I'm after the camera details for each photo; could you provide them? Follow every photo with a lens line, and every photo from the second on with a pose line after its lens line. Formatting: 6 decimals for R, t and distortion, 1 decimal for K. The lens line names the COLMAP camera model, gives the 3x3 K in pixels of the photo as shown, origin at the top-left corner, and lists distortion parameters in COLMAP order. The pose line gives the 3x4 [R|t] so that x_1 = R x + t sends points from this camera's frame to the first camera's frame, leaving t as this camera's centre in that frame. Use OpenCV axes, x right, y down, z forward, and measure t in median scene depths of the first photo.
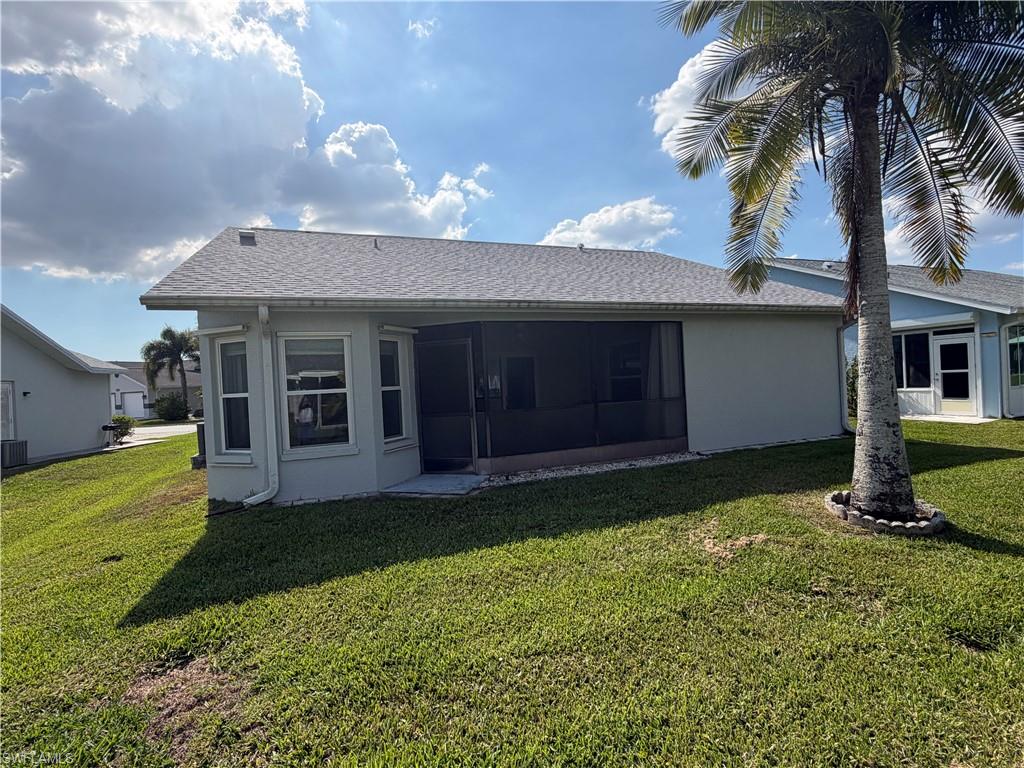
lens RADIAL K [[522.7, 0, 512.2], [0, 522.7, 384.2], [0, 0, 1]] dist [0.004249, -0.001316]
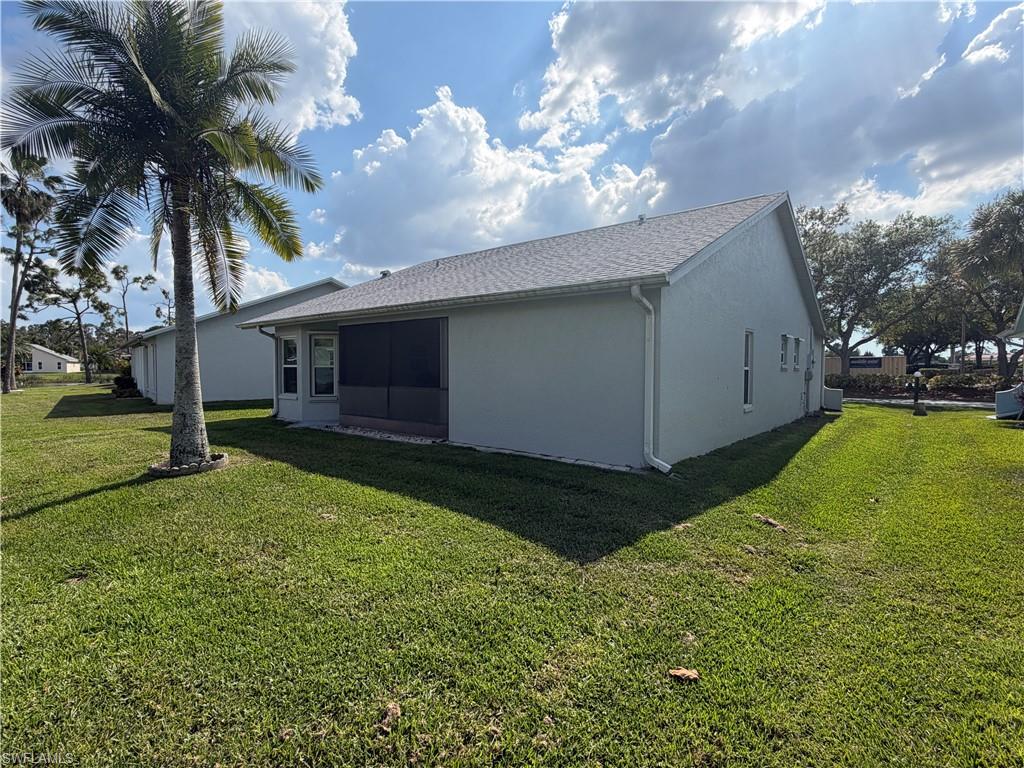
lens RADIAL K [[522.7, 0, 512.3], [0, 522.7, 384.6], [0, 0, 1]] dist [0.004249, -0.001316]
pose [[0.493013, 0.077403, -0.866572, 1.314342], [-0.029470, 0.996949, 0.072282, -0.062272], [0.869523, -0.010098, 0.493790, 0.586699]]
